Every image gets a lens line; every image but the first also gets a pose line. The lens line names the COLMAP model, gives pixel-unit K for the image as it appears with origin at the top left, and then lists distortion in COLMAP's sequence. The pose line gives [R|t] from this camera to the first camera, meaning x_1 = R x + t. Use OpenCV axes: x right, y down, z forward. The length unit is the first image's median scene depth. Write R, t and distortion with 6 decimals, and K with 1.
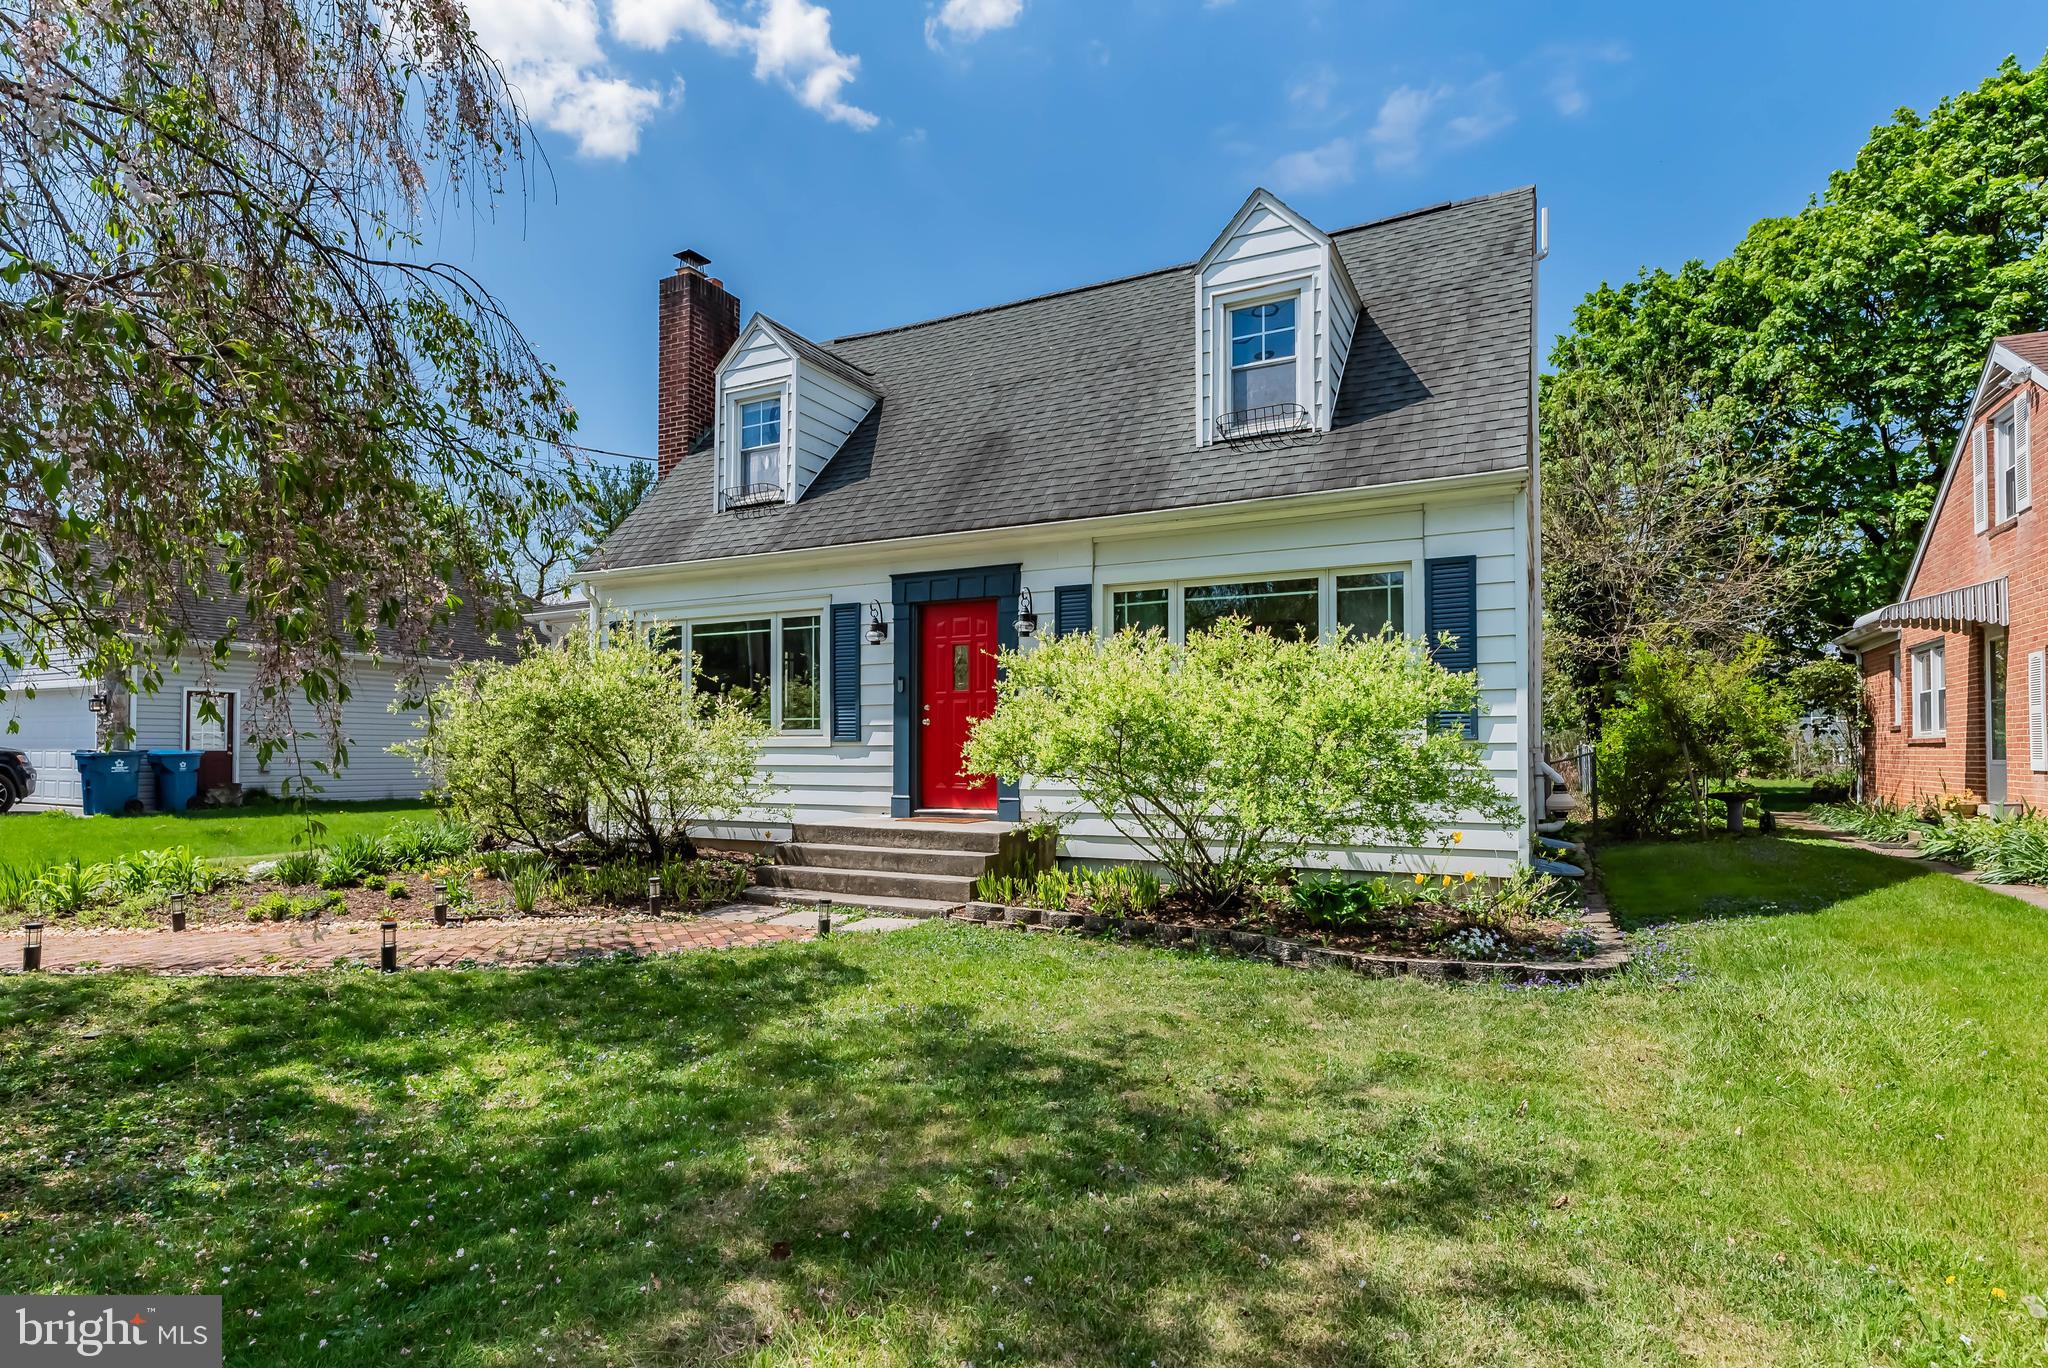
lens RADIAL K [[1019.7, 0, 1026.4], [0, 1019.7, 720.3], [0, 0, 1]] dist [0.002126, 0.000284]
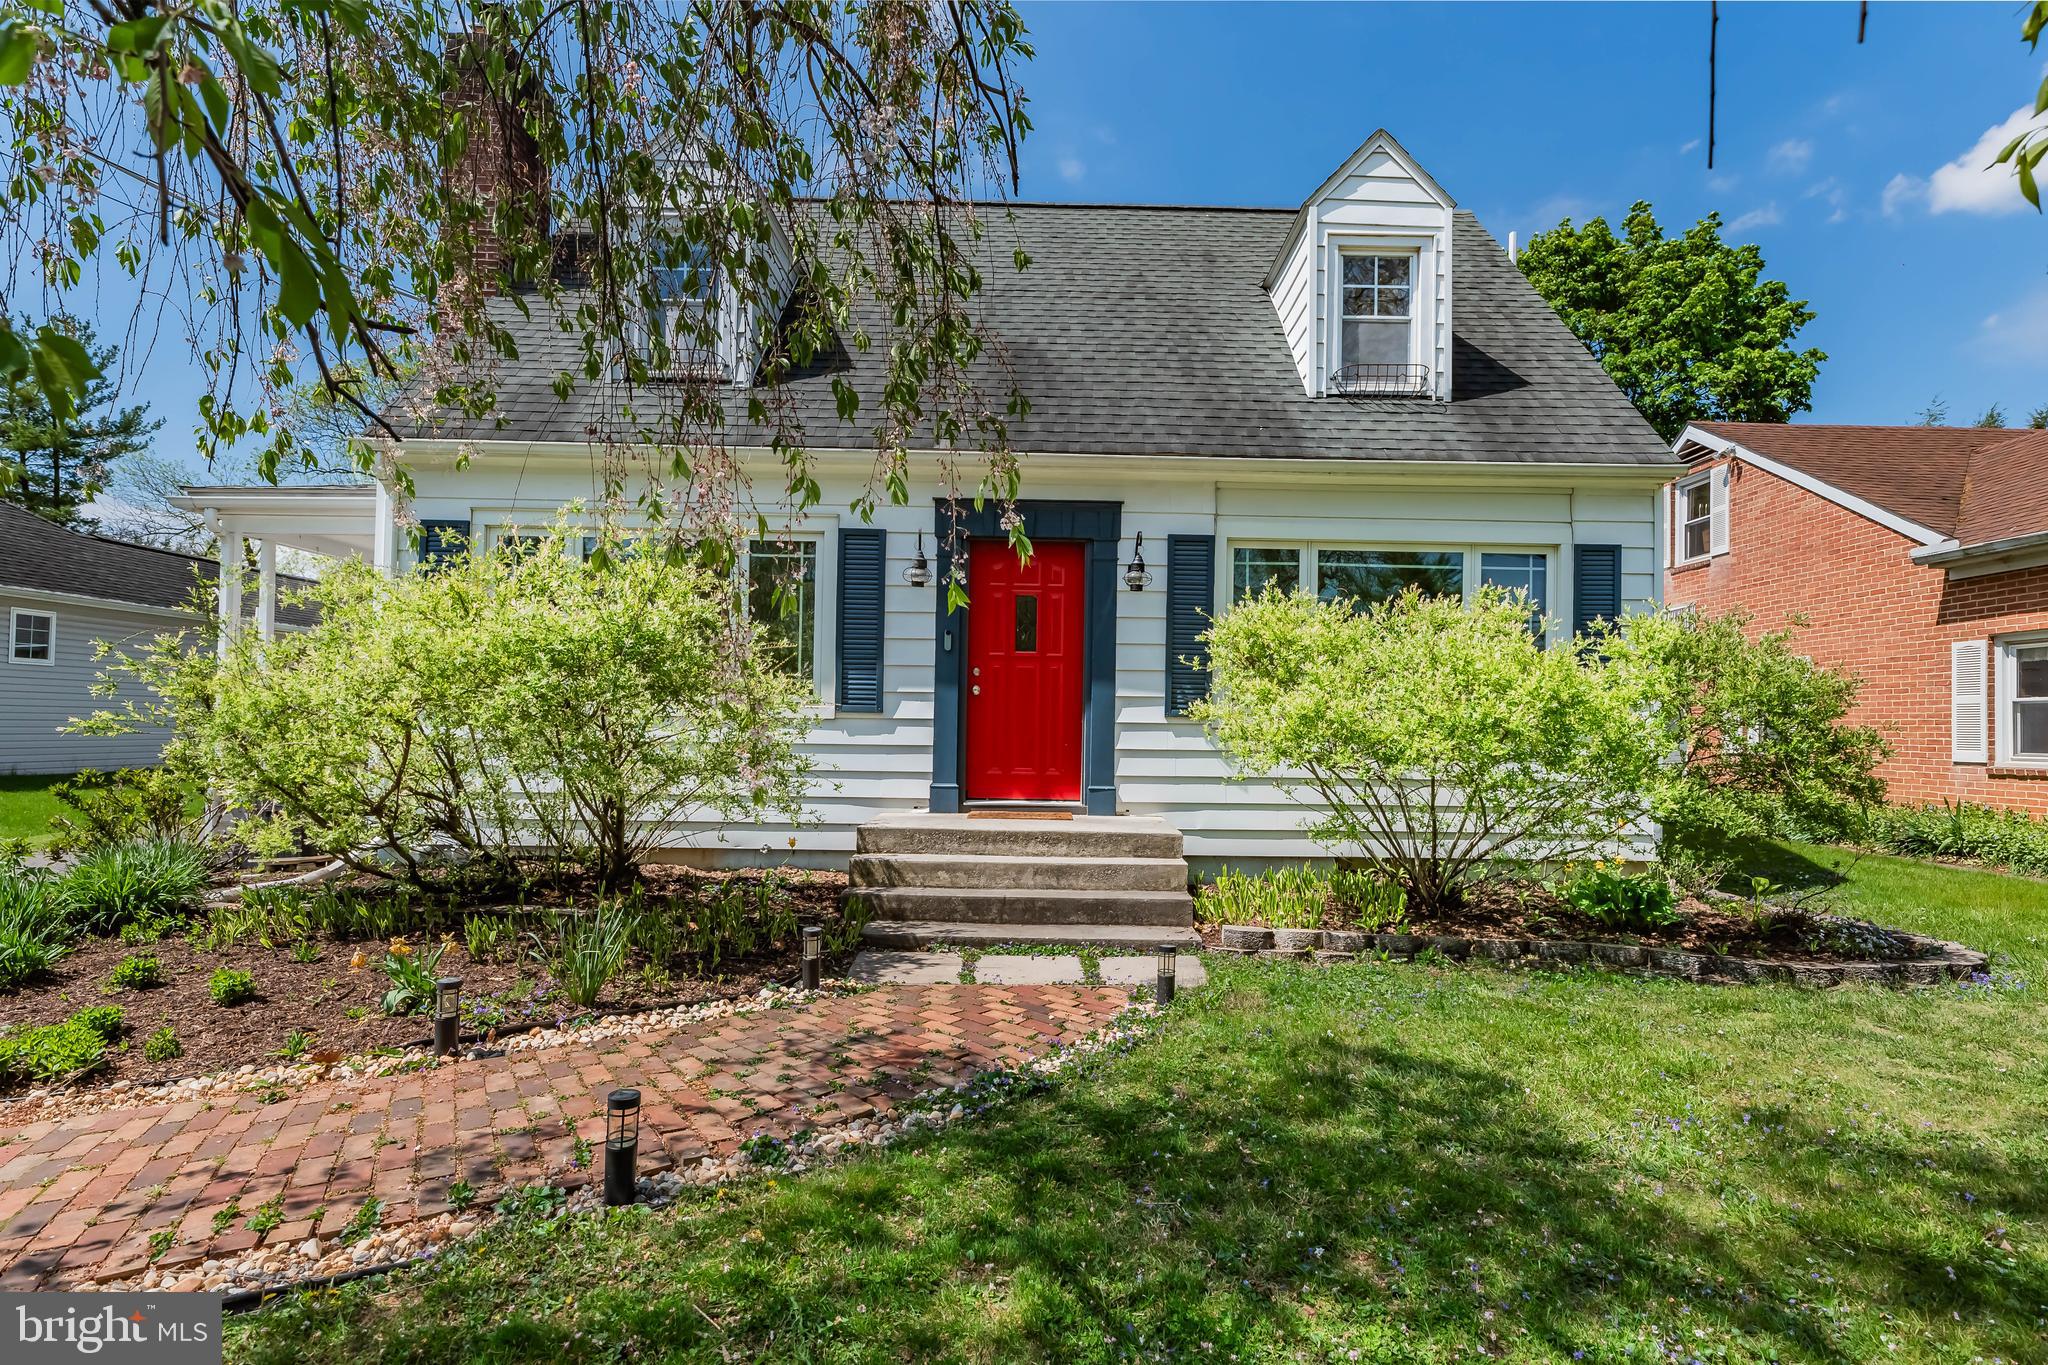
lens RADIAL K [[962.6, 0, 1031.4], [0, 962.6, 708.1], [0, 0, 1]] dist [-0.013645, 0.000225]
pose [[0.890830, 0.020610, 0.453868, -0.426837], [-0.029545, 0.999484, 0.012605, 0.005187], [-0.453374, -0.024638, 0.890980, 0.340525]]
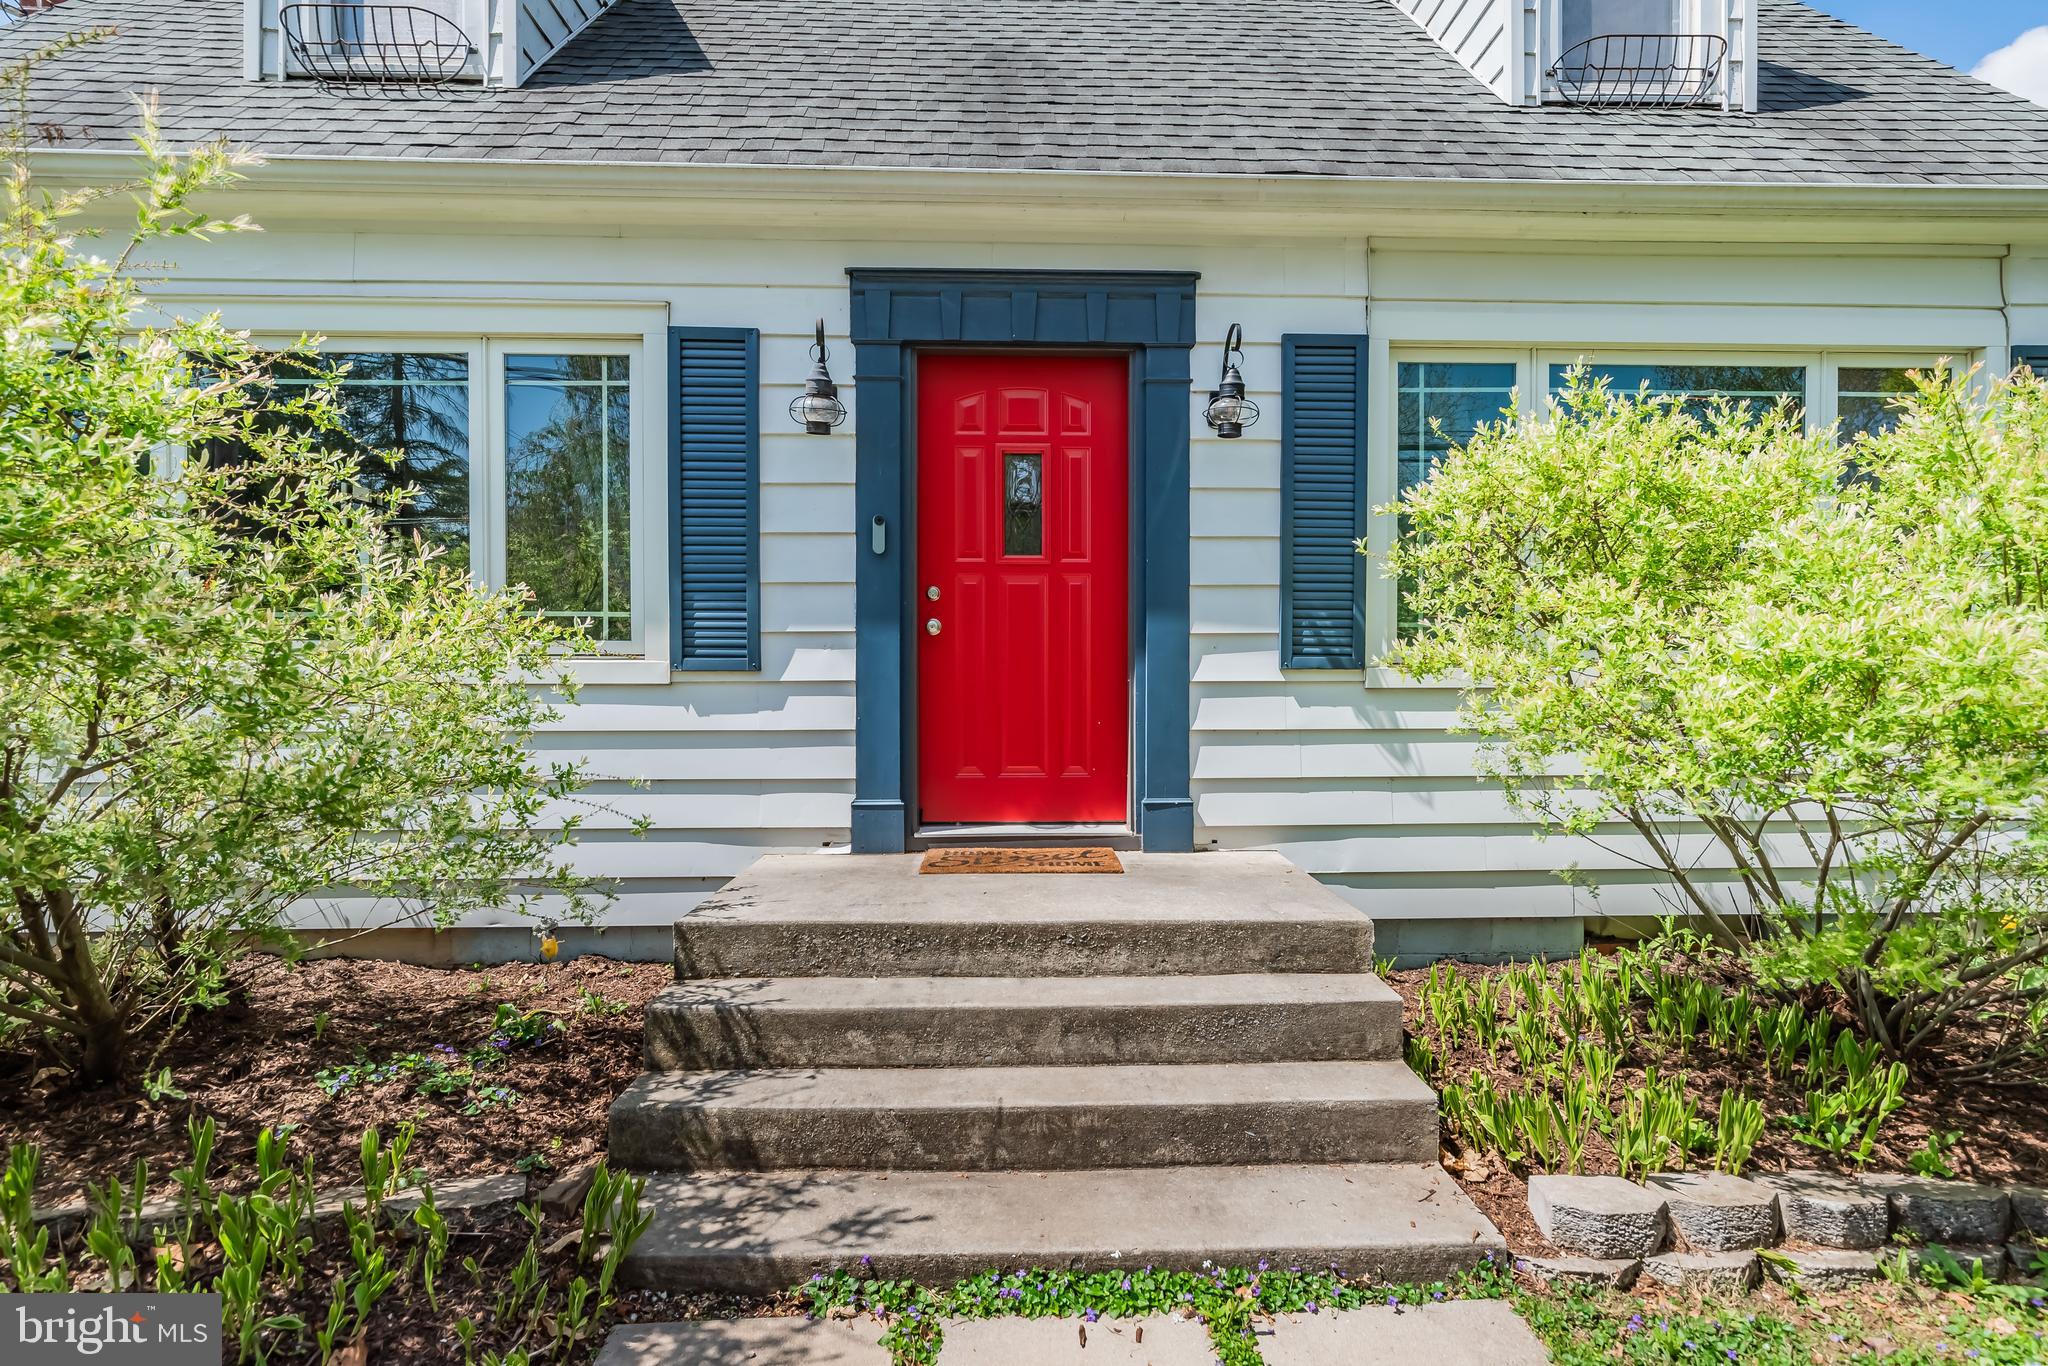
lens RADIAL K [[939.5, 0, 1024.0], [0, 939.5, 683.0], [0, 0, 1]] dist [-0.004222, 0.000043]
pose [[0.881273, -0.005788, 0.472572, -0.271298], [-0.014236, 0.999146, 0.038786, 0.010168], [-0.472393, -0.040908, 0.880438, 0.676995]]
